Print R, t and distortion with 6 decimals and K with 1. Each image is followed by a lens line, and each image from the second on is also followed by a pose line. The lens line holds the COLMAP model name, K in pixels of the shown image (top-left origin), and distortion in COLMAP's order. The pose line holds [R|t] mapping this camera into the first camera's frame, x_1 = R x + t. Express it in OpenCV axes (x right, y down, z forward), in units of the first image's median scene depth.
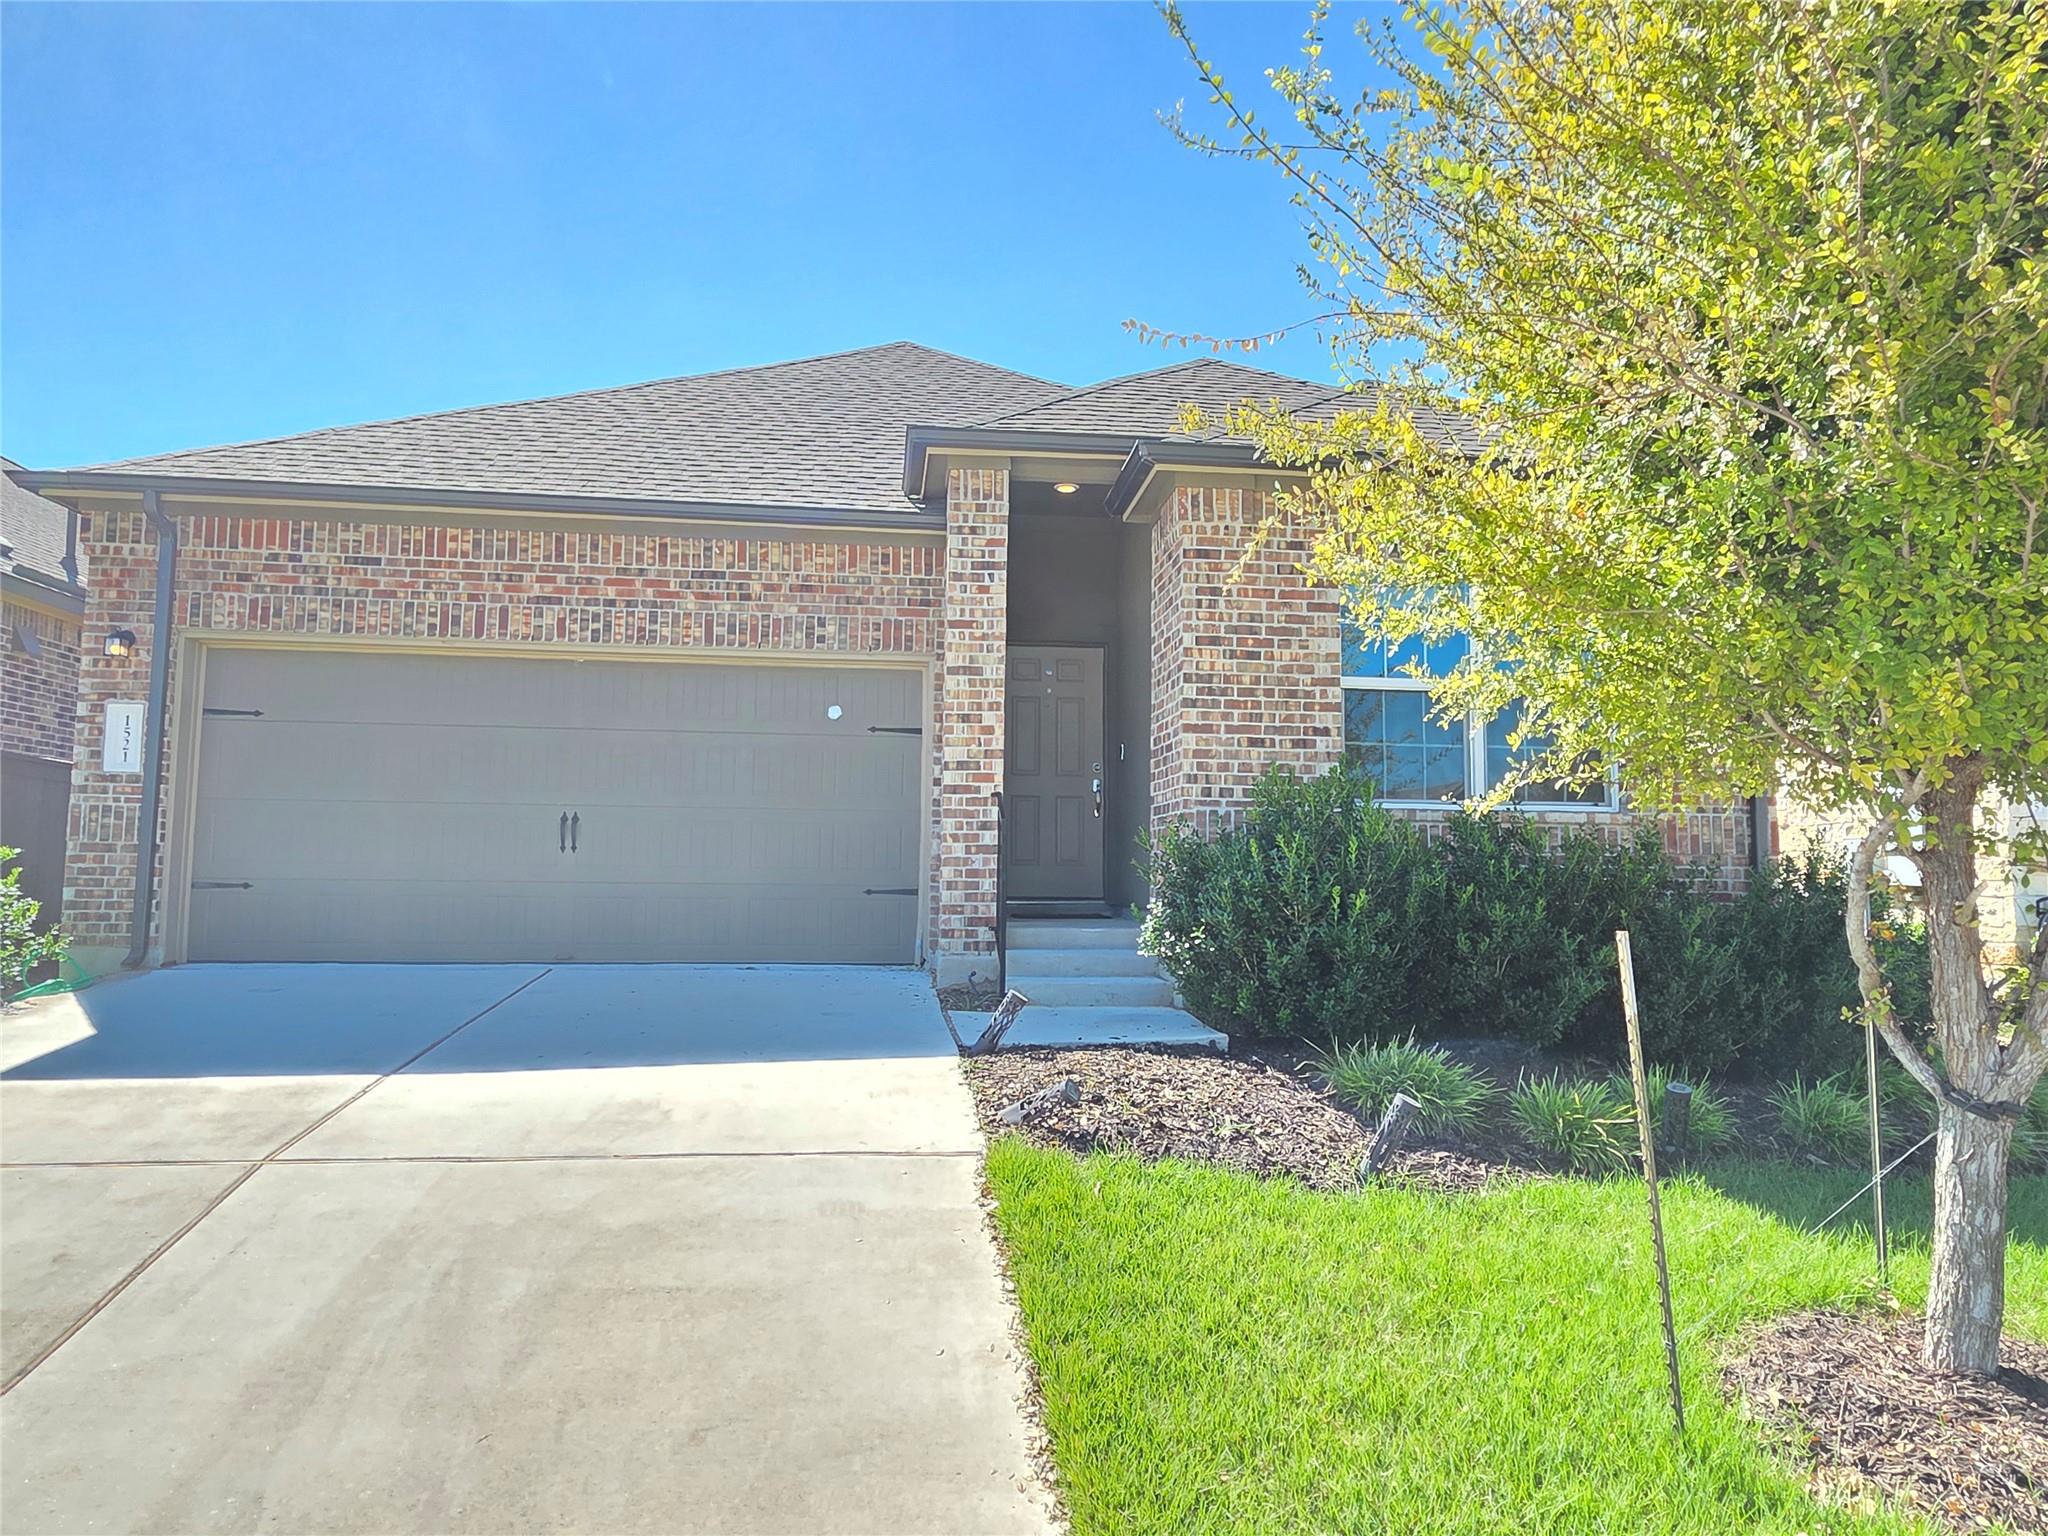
lens RADIAL K [[1216.3, 0, 1030.2], [0, 1216.3, 776.7], [0, 0, 1]] dist [-0.001846, 0.000235]
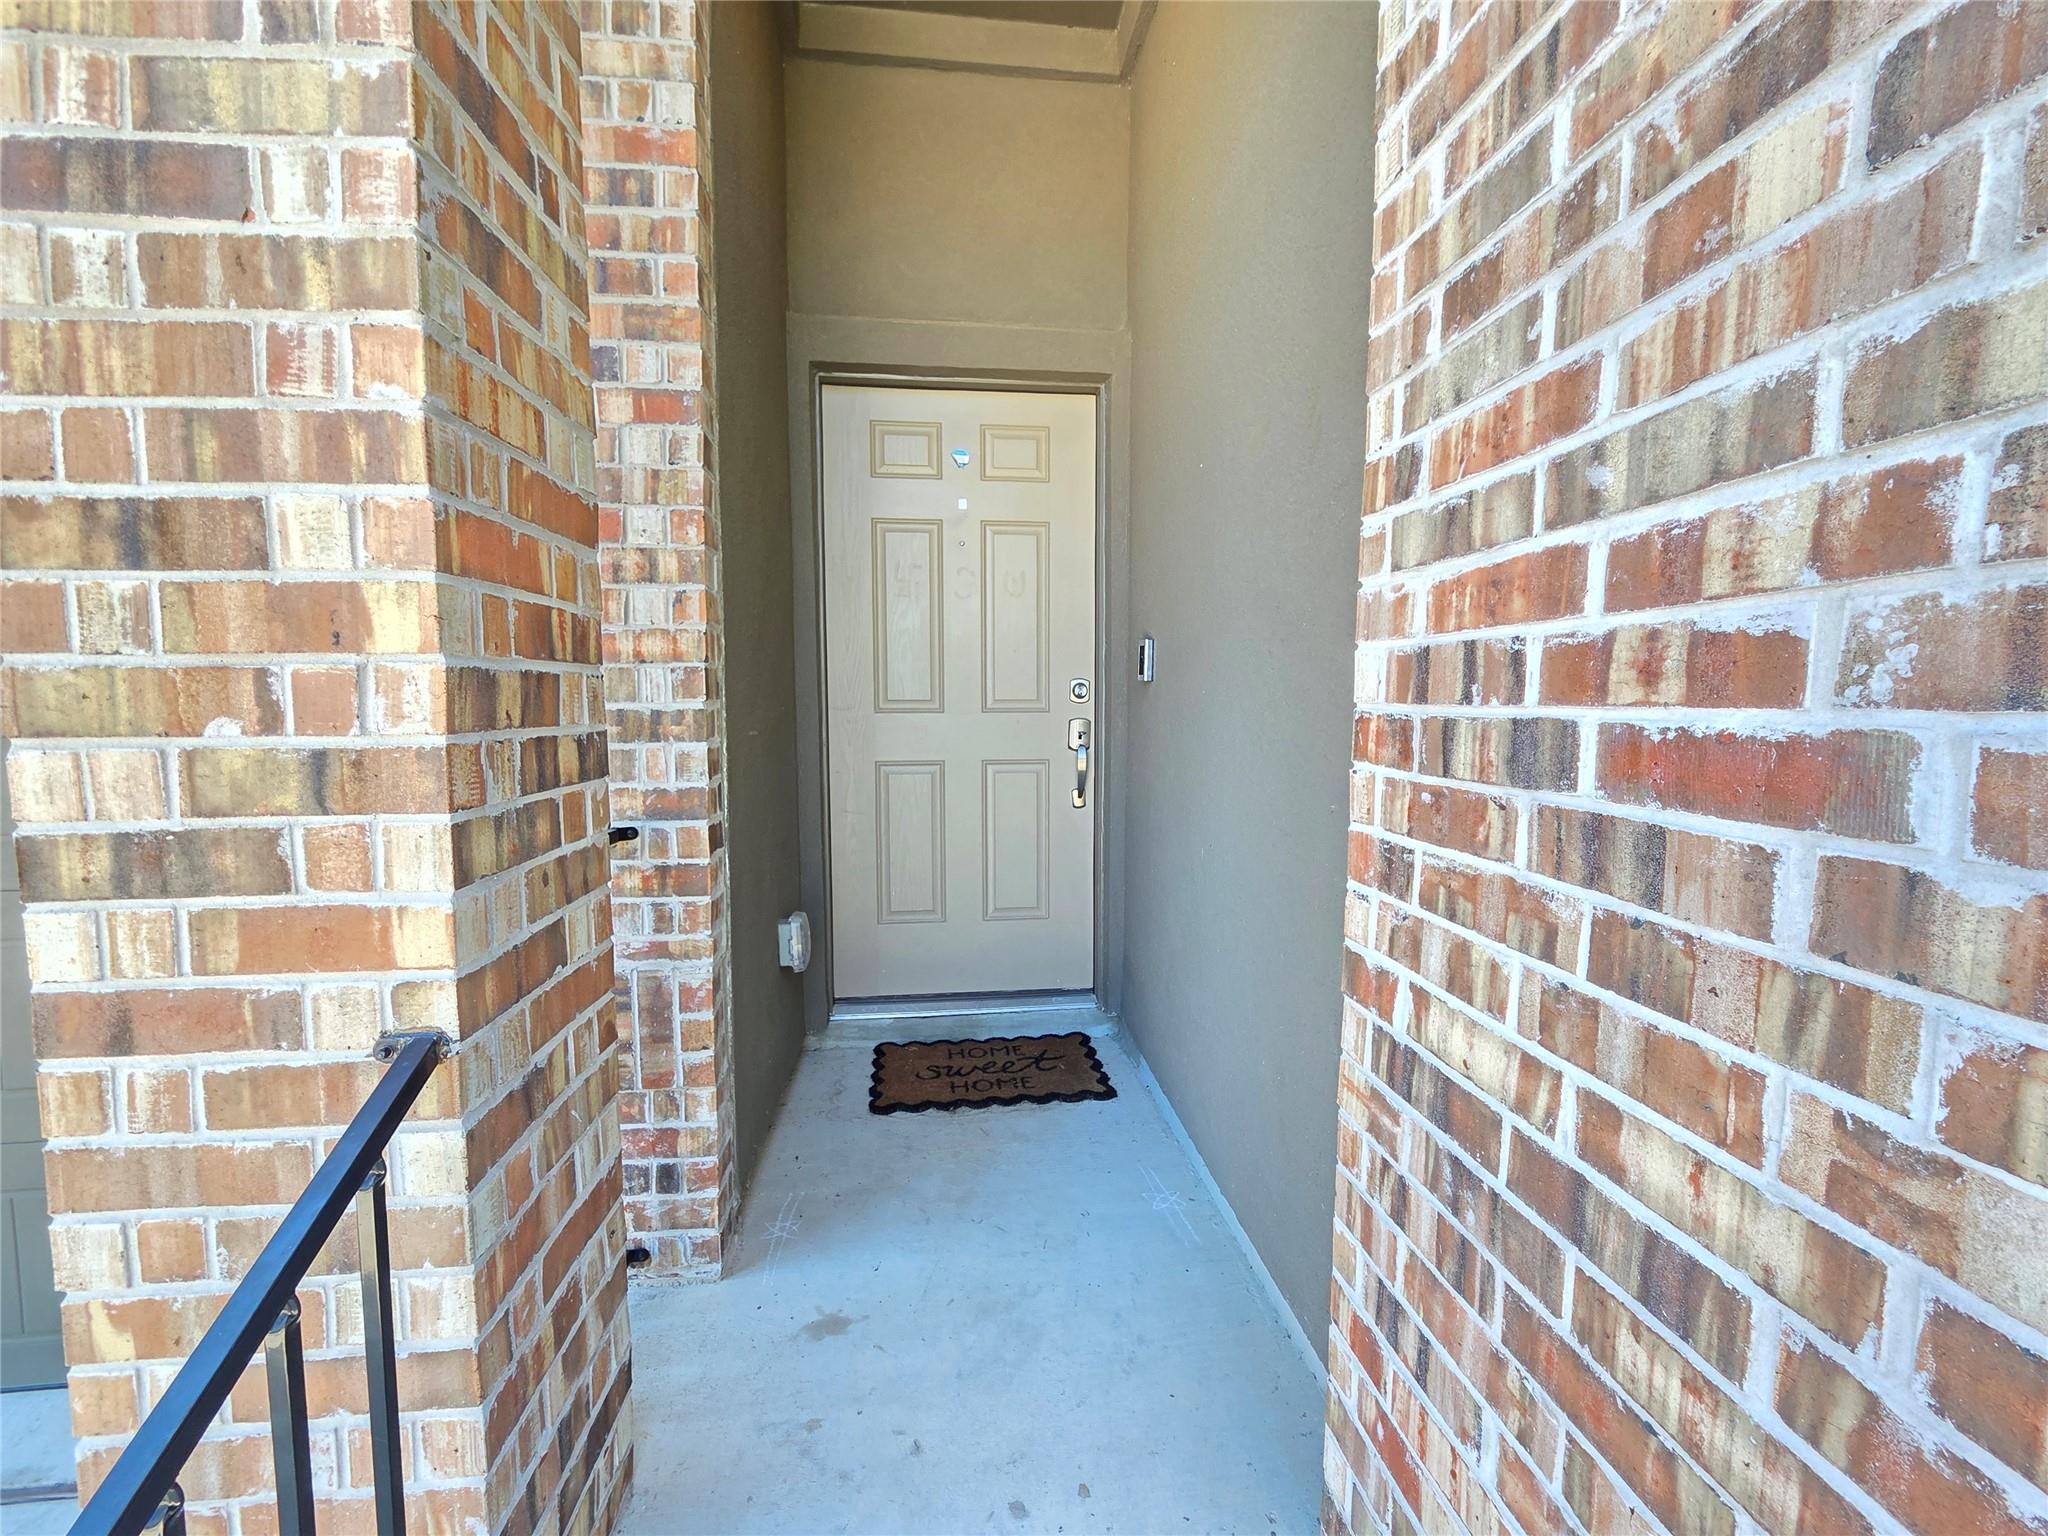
lens RADIAL K [[845.1, 0, 1024.6], [0, 845.1, 771.4], [0, 0, 1]] dist [-0.001552, -0.000416]
pose [[0.999884, -0.007567, -0.013225, 0.049511], [0.009667, 0.985951, 0.166753, -0.035533], [0.011778, -0.166862, 0.985910, 0.887111]]
